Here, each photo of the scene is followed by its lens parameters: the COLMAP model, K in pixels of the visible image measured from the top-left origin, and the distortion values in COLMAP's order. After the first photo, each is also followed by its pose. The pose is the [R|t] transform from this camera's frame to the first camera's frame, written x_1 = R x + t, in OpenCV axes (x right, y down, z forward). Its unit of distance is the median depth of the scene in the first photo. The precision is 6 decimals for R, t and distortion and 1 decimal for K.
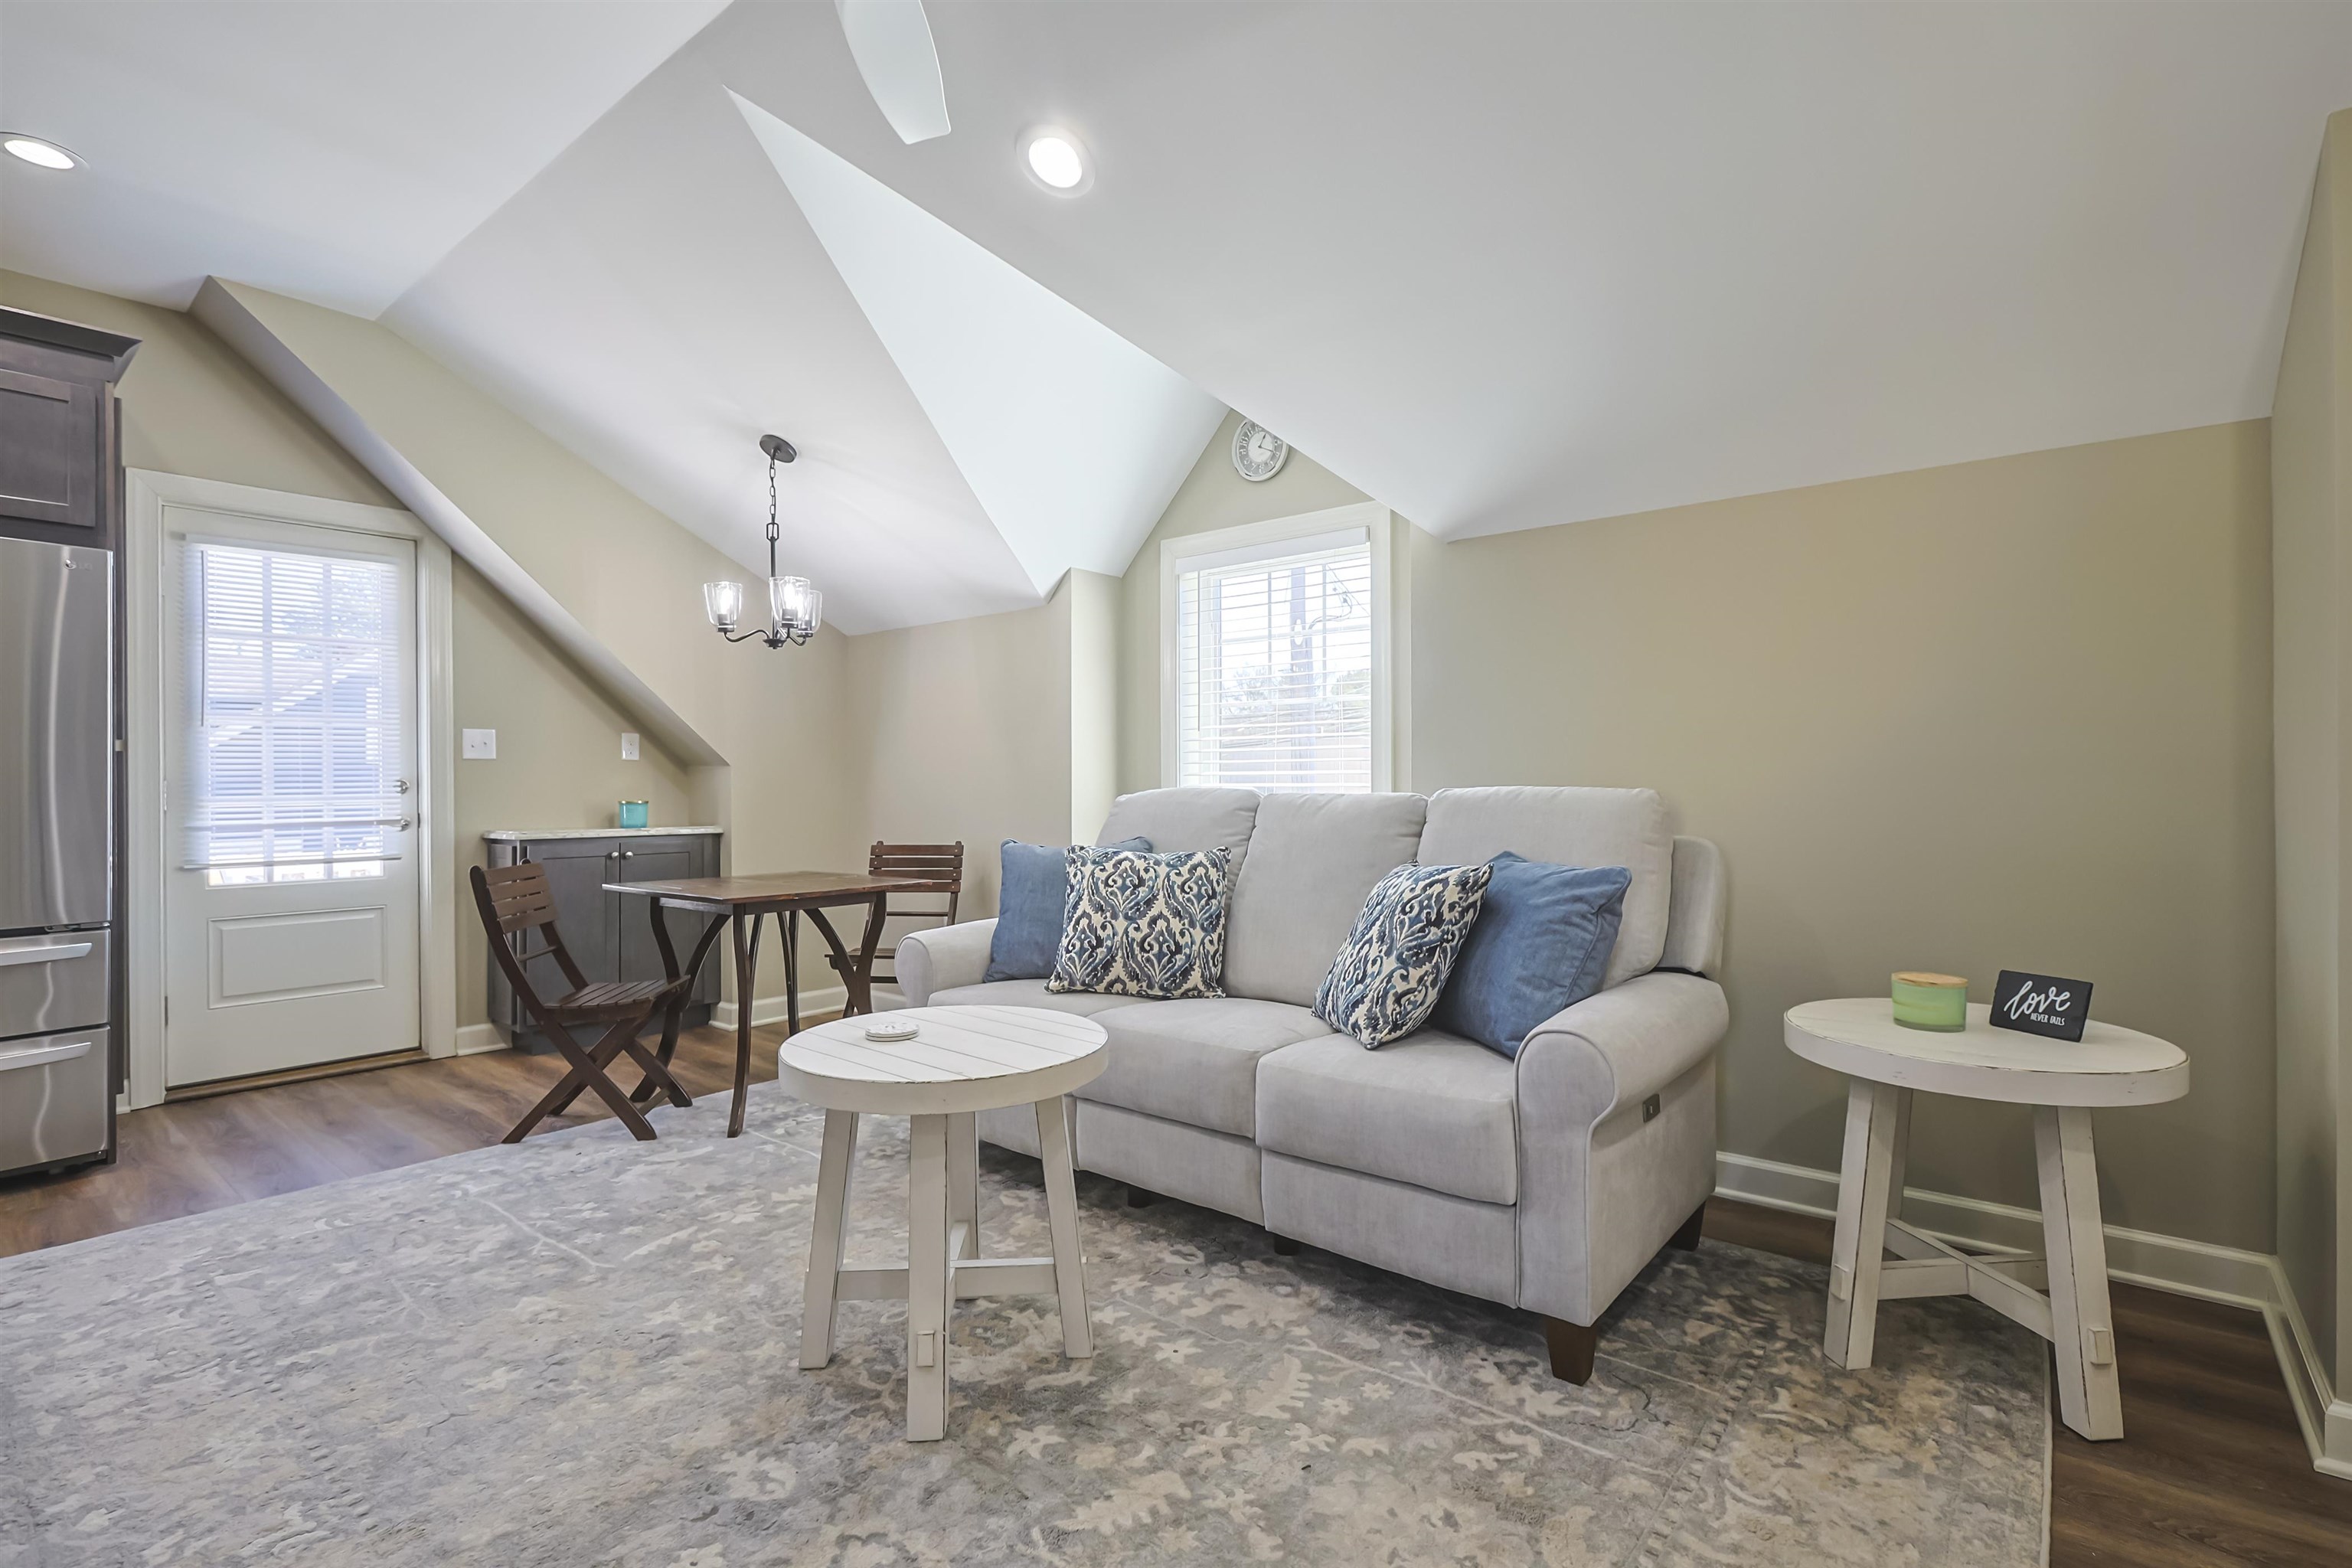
lens RADIAL K [[1088.8, 0, 1176.0], [0, 1088.8, 784.0], [0, 0, 1]] dist [0.001864, 0.000180]
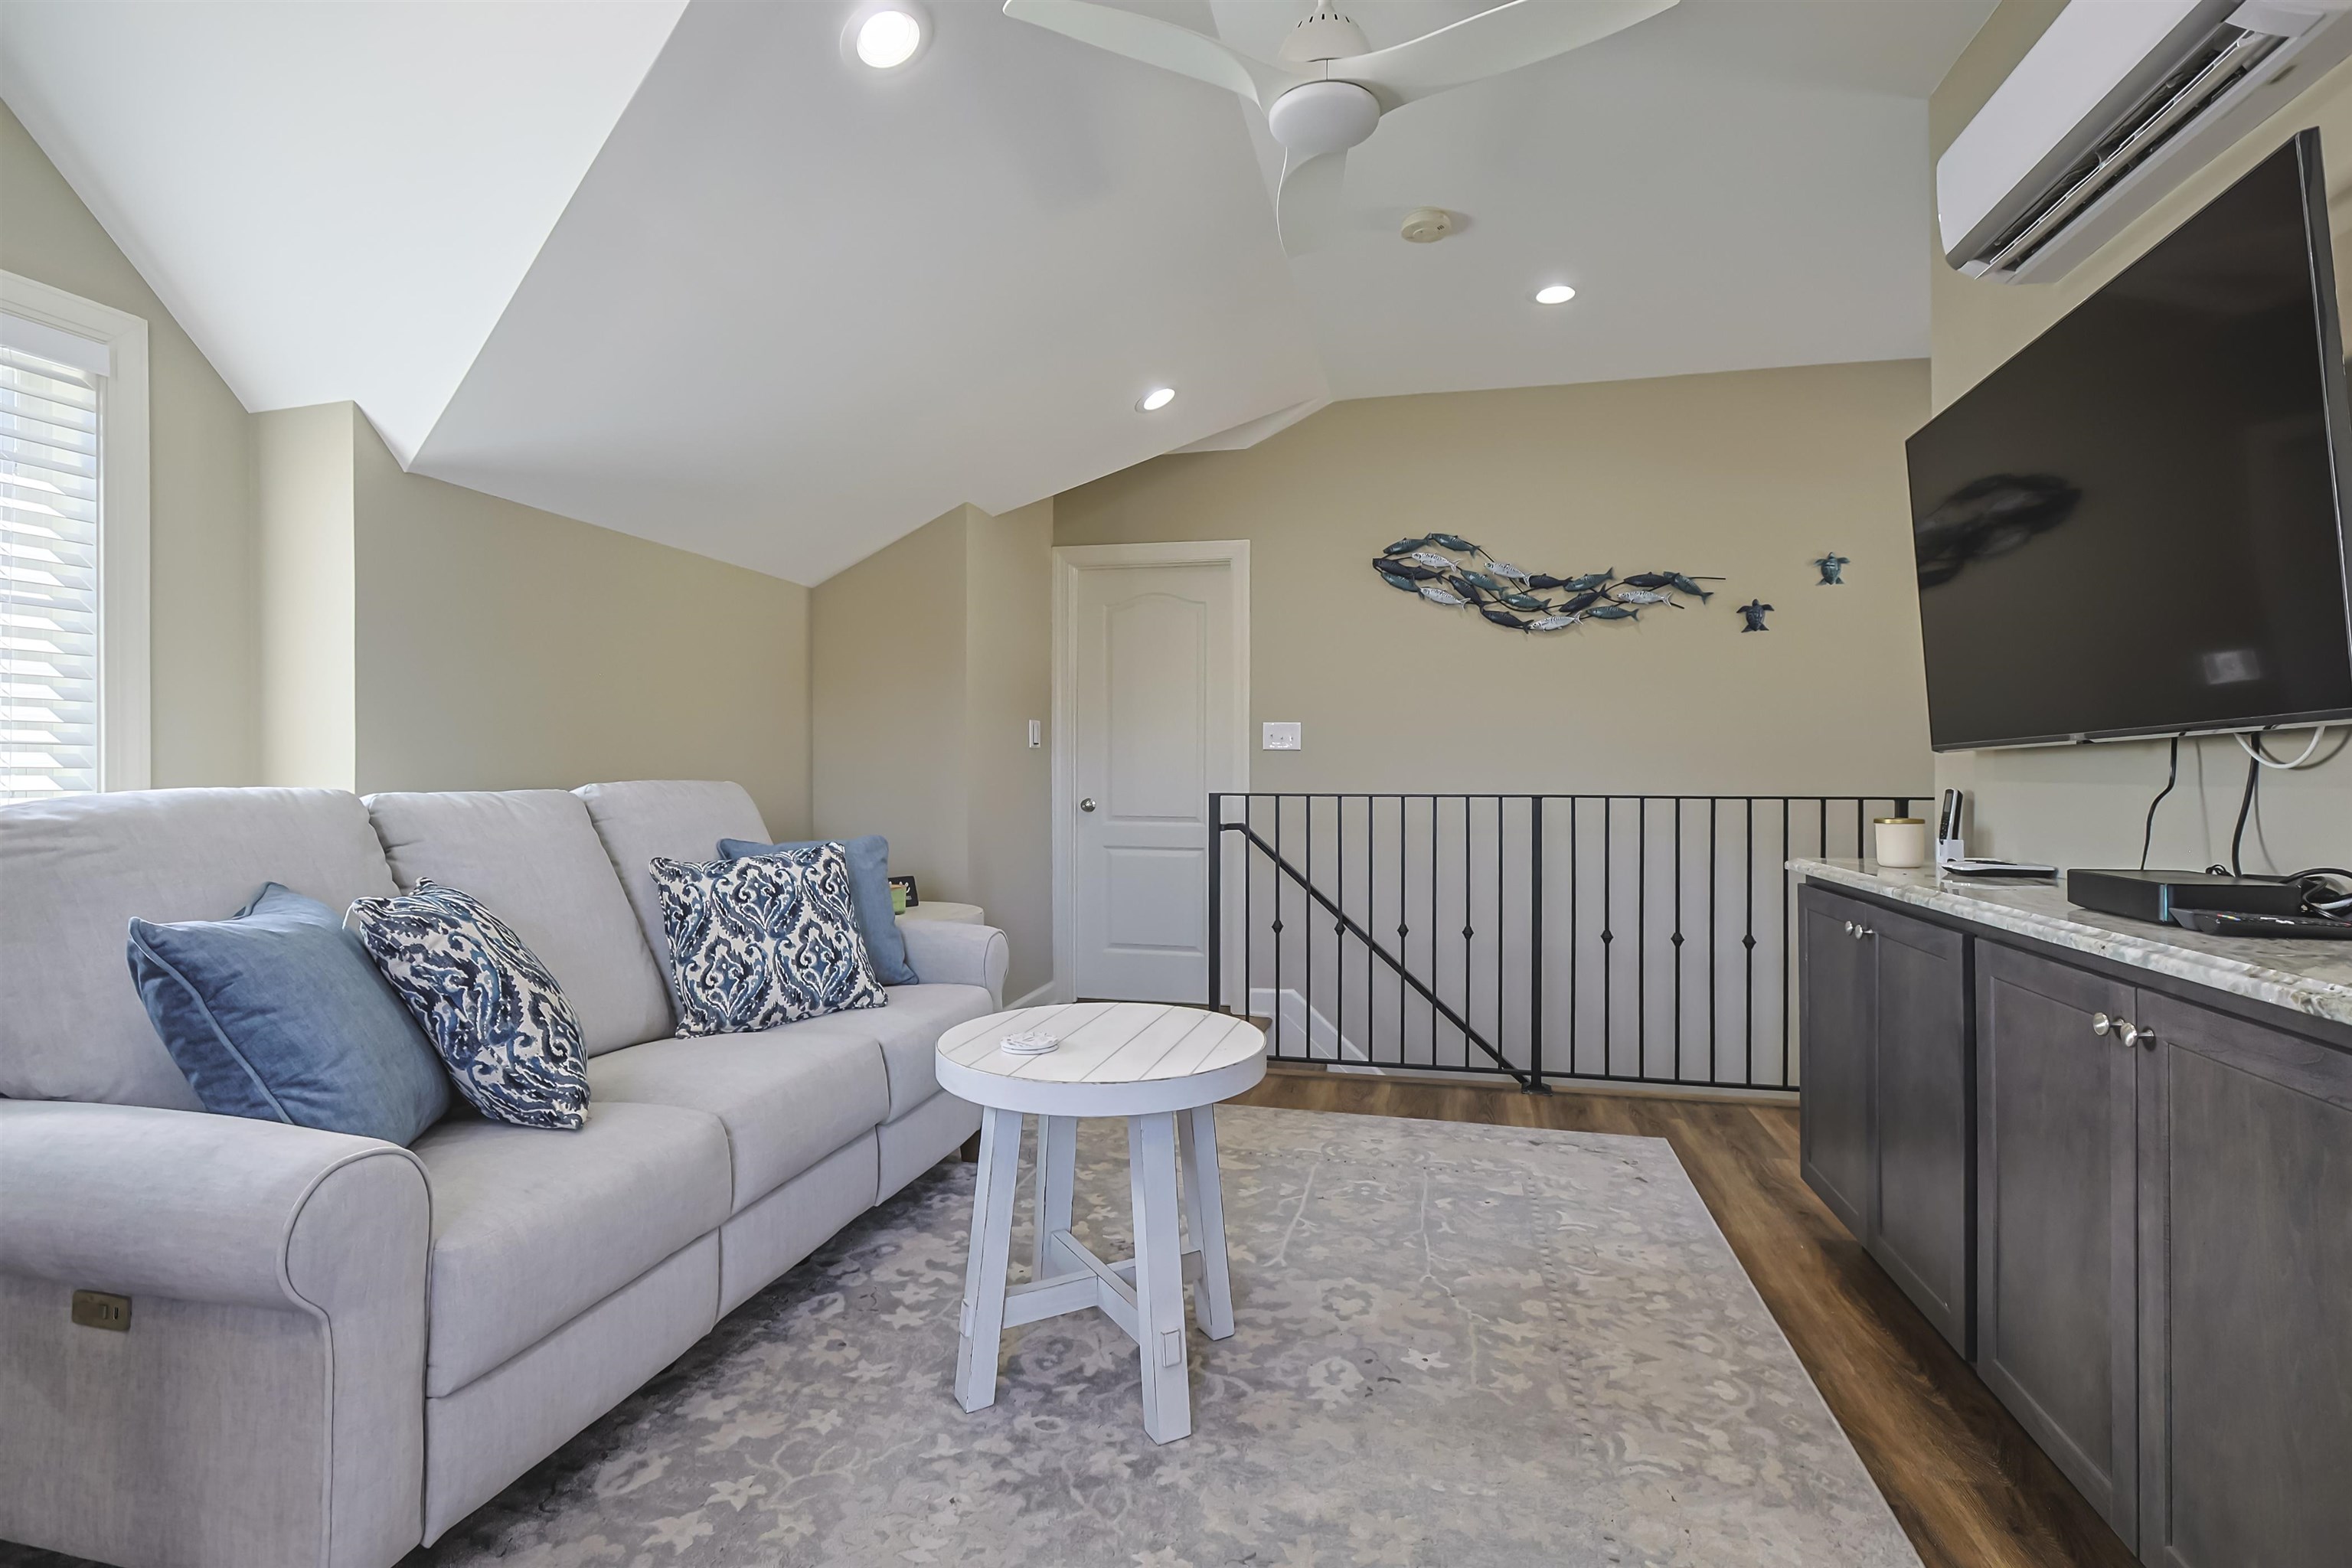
lens RADIAL K [[1166.2, 0, 1176.0], [0, 1166.2, 784.0], [0, 0, 1]] dist [-0.000163, -0.000041]
pose [[-0.449212, 0.003068, 0.893420, -0.971609], [0.013995, 0.999896, 0.003603, 0.014973], [-0.893316, 0.014122, -0.449208, 1.178563]]
